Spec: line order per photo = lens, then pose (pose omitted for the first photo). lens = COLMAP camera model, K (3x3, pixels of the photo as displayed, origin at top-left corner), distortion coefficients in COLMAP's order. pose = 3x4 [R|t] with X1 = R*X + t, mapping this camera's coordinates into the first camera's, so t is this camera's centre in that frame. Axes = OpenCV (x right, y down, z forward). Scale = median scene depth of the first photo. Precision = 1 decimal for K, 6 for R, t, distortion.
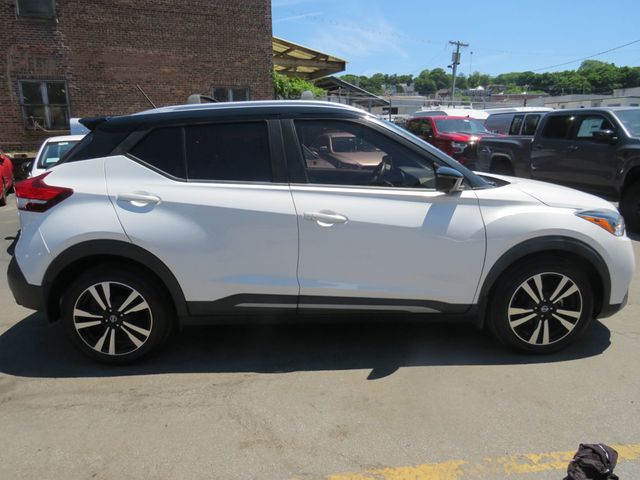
lens RADIAL K [[487.1, 0, 316.0], [0, 487.1, 244.5], [0, 0, 1]] dist [-0.042606, 0.007656]
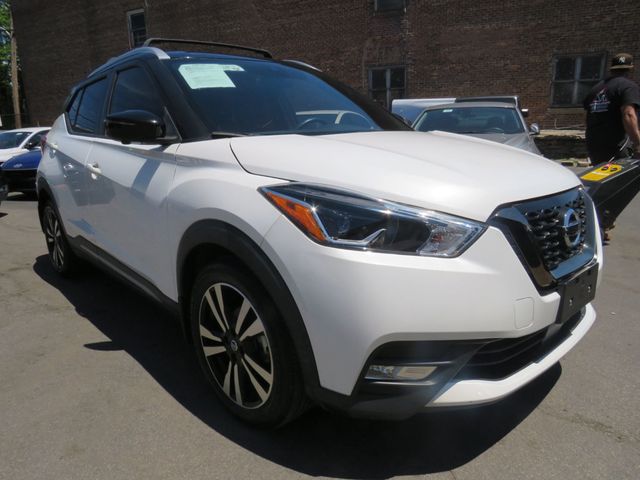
lens RADIAL K [[476.6, 0, 320.3], [0, 476.6, 237.7], [0, 0, 1]] dist [0.007927, 0.011546]
pose [[0.624922, 0.172958, -0.761287, 0.260201], [-0.166069, 0.982283, 0.086845, -0.018305], [0.762820, 0.072155, 0.642573, 0.184251]]
